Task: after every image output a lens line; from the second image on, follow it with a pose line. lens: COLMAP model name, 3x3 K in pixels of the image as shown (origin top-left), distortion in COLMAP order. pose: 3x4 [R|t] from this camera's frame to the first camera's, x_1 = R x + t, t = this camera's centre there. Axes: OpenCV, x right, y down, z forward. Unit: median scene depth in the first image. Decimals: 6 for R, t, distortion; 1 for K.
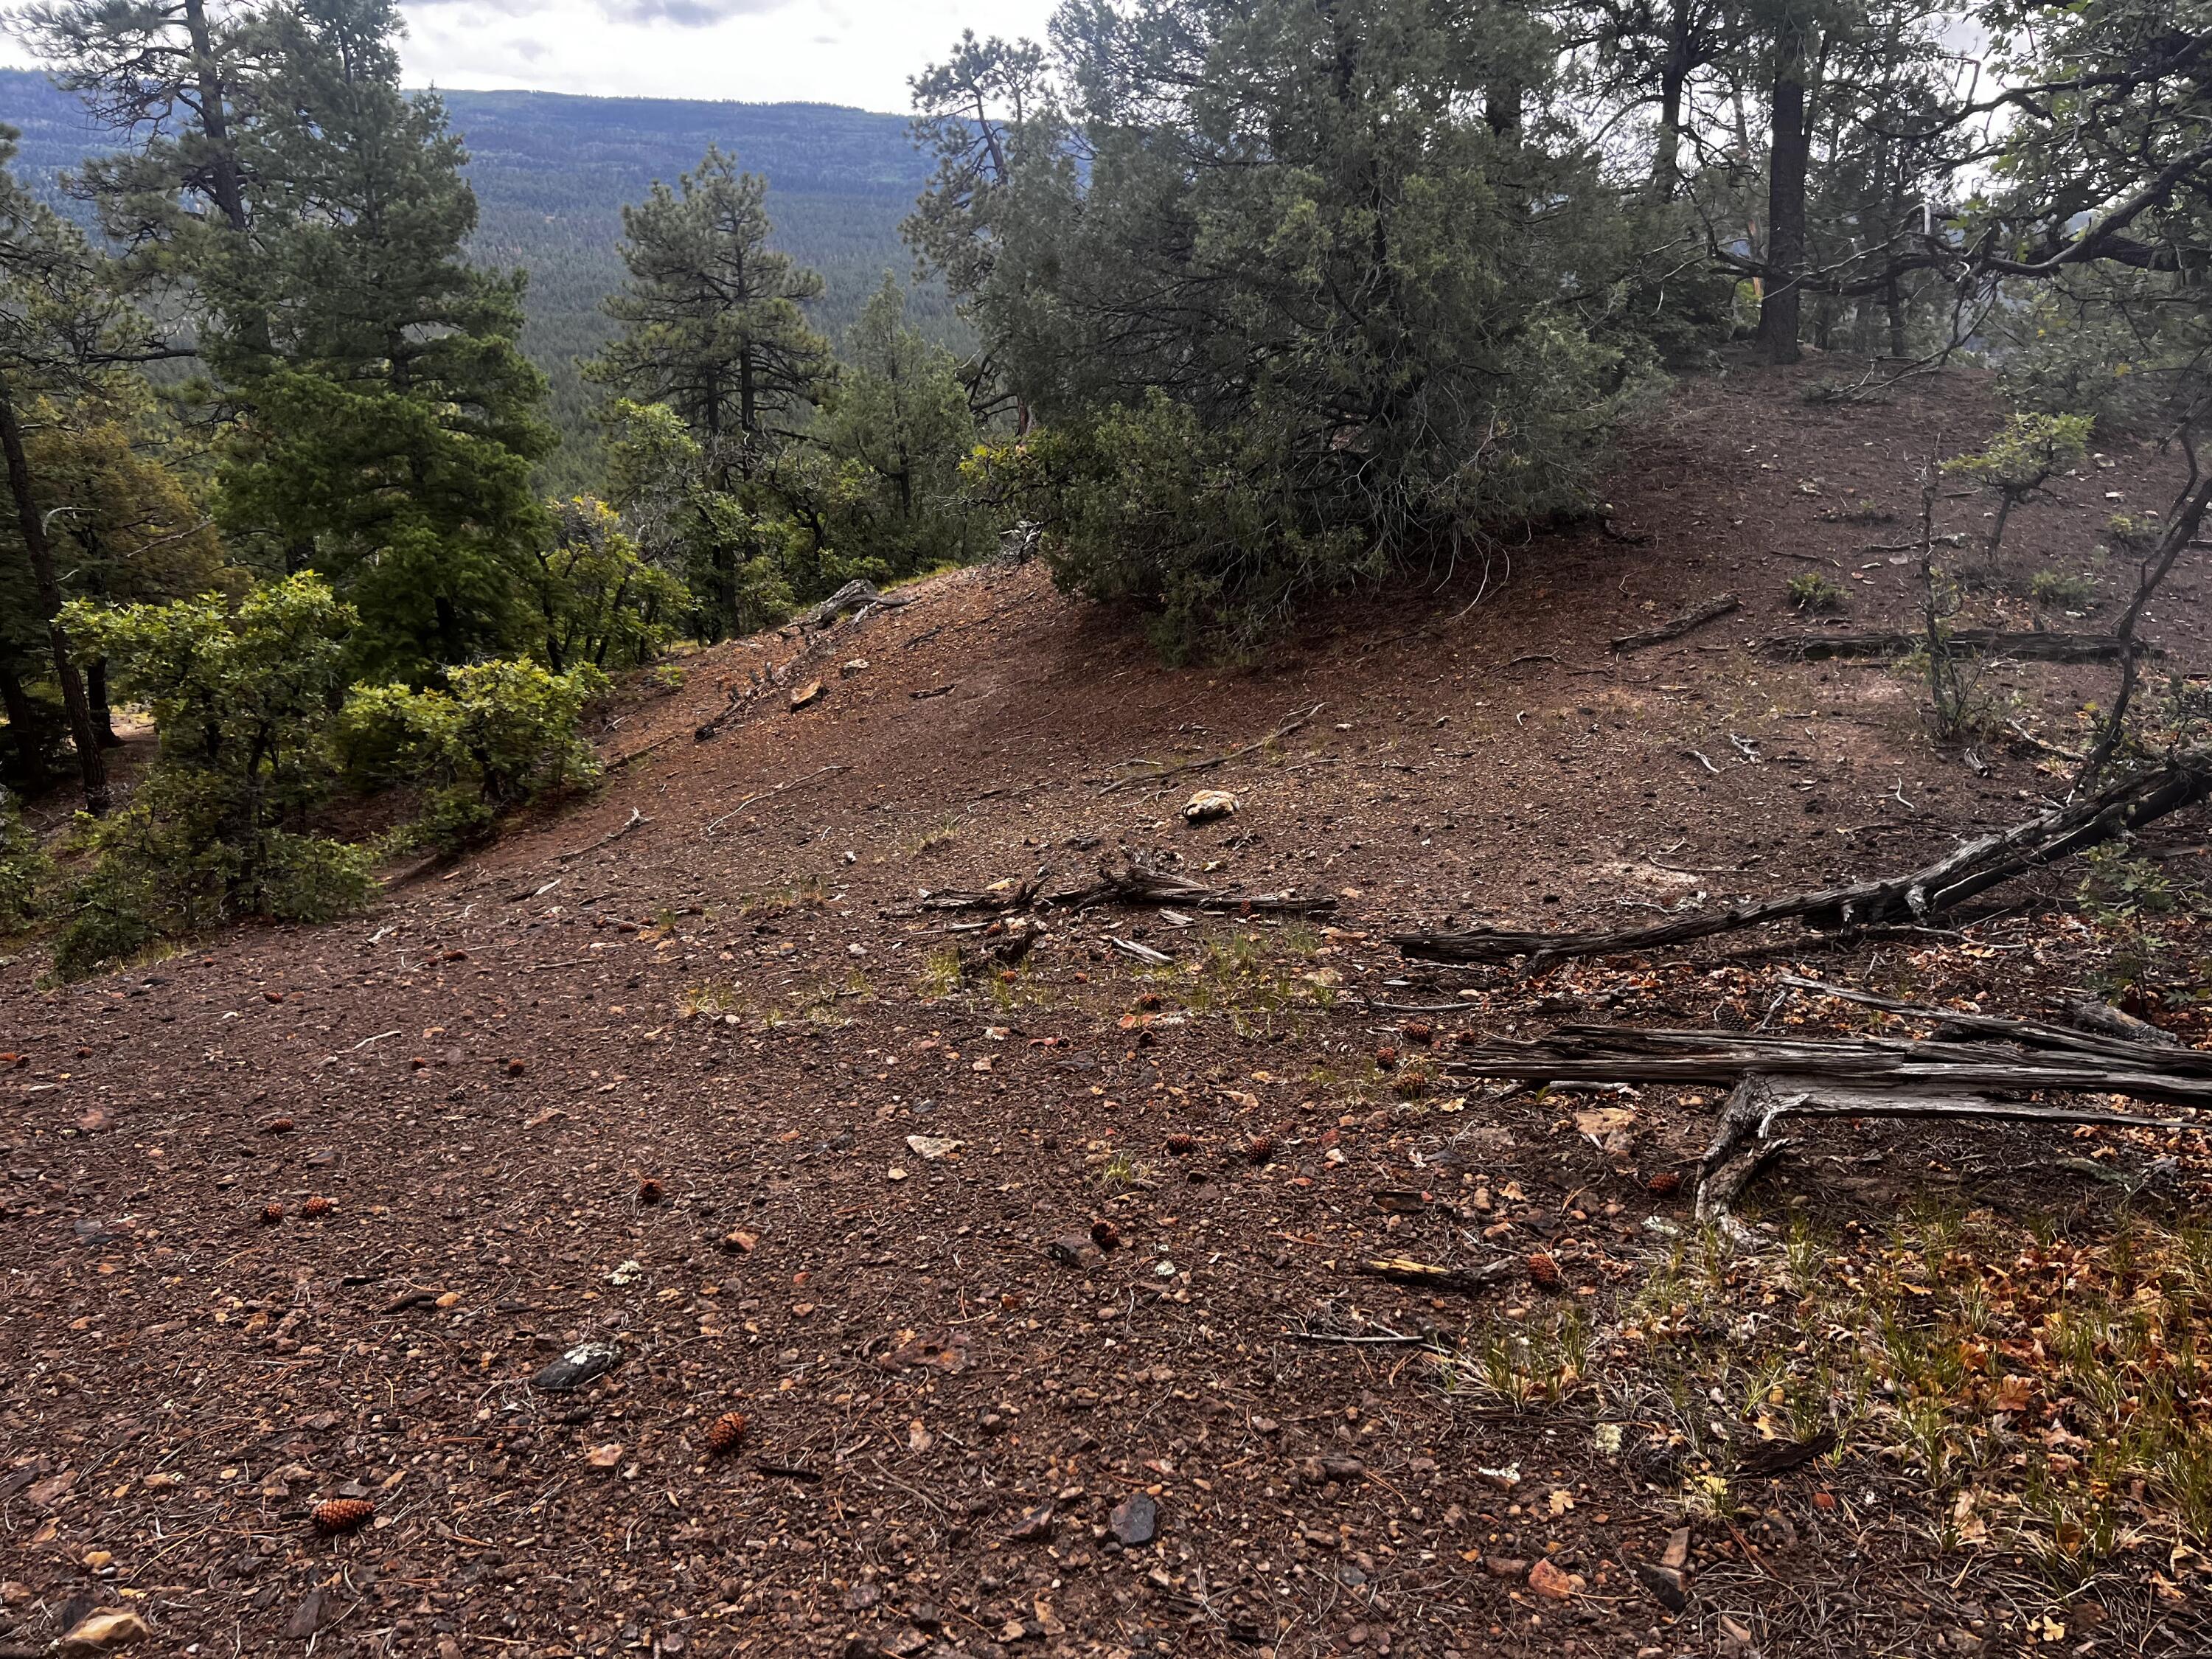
lens RADIAL K [[1555.3, 0, 1153.5], [0, 1555.3, 916.3], [0, 0, 1]] dist [0.044790, -0.065509]
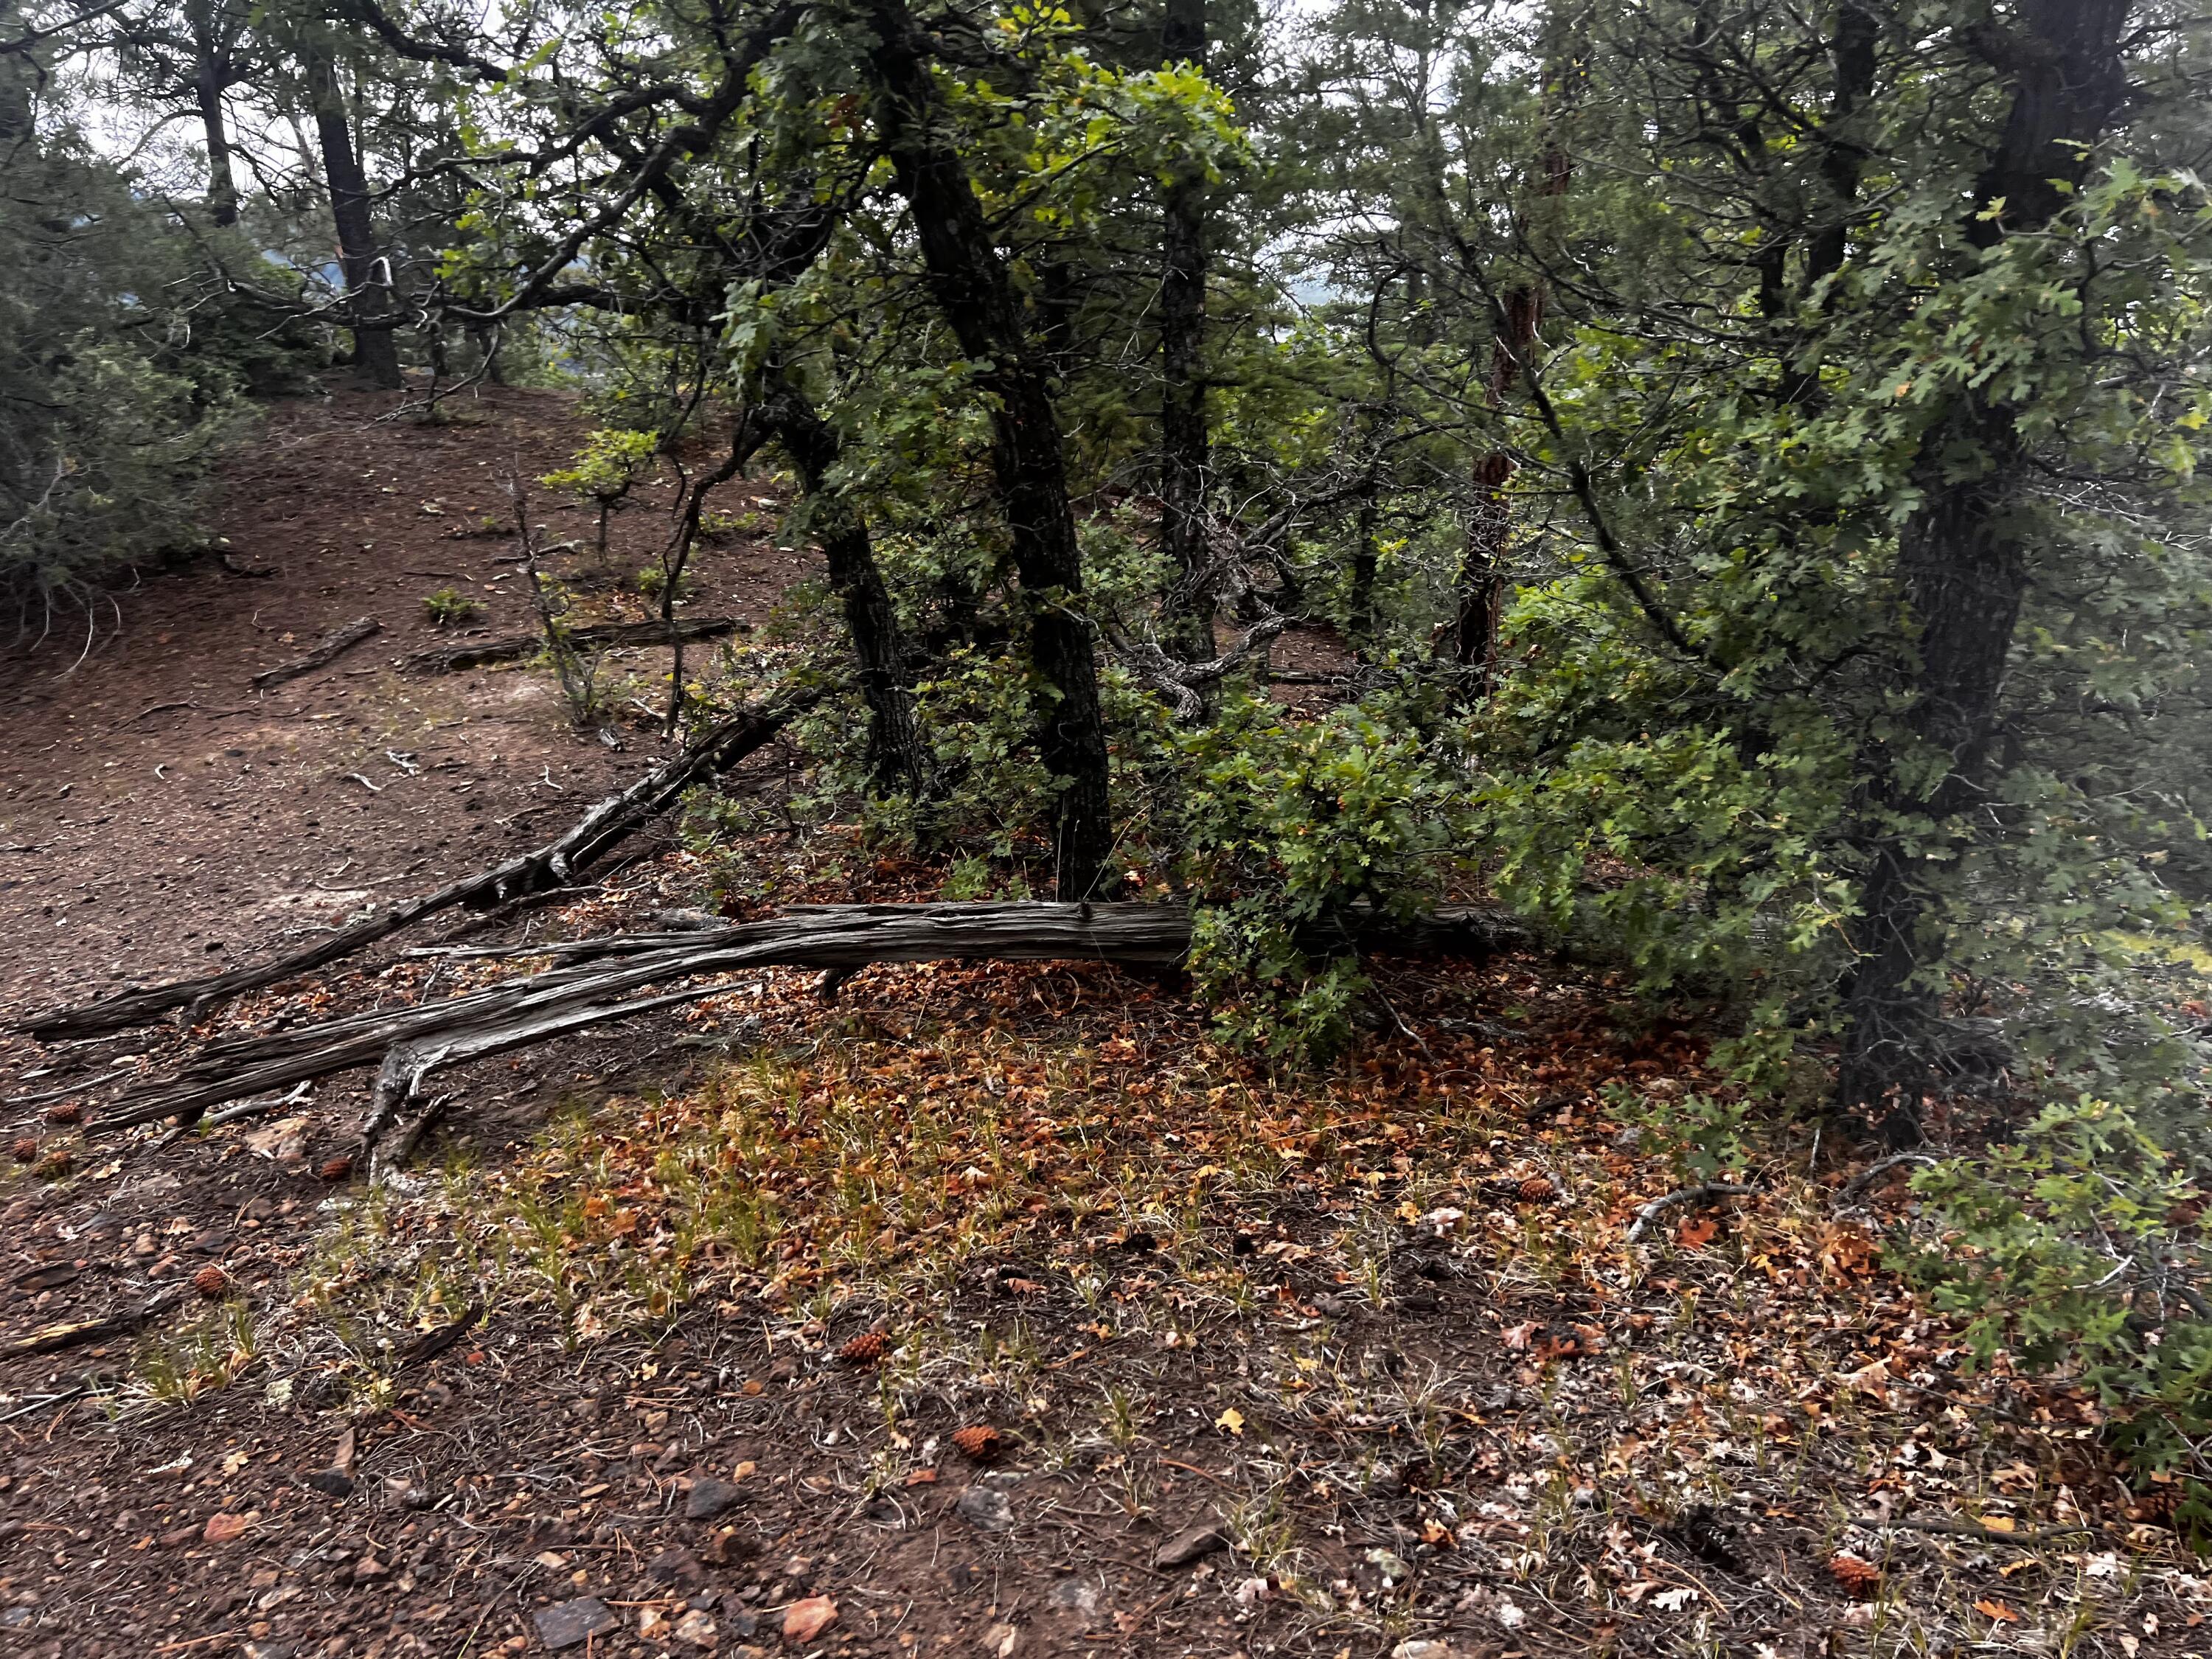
lens RADIAL K [[1628.3, 0, 1104.3], [0, 1628.3, 836.3], [0, 0, 1]] dist [0.061778, -0.073513]
pose [[0.743085, -0.194980, 0.640162, 0.033525], [0.239185, 0.970806, 0.018046, 0.042543], [-0.624992, 0.139707, 0.768028, -0.147360]]
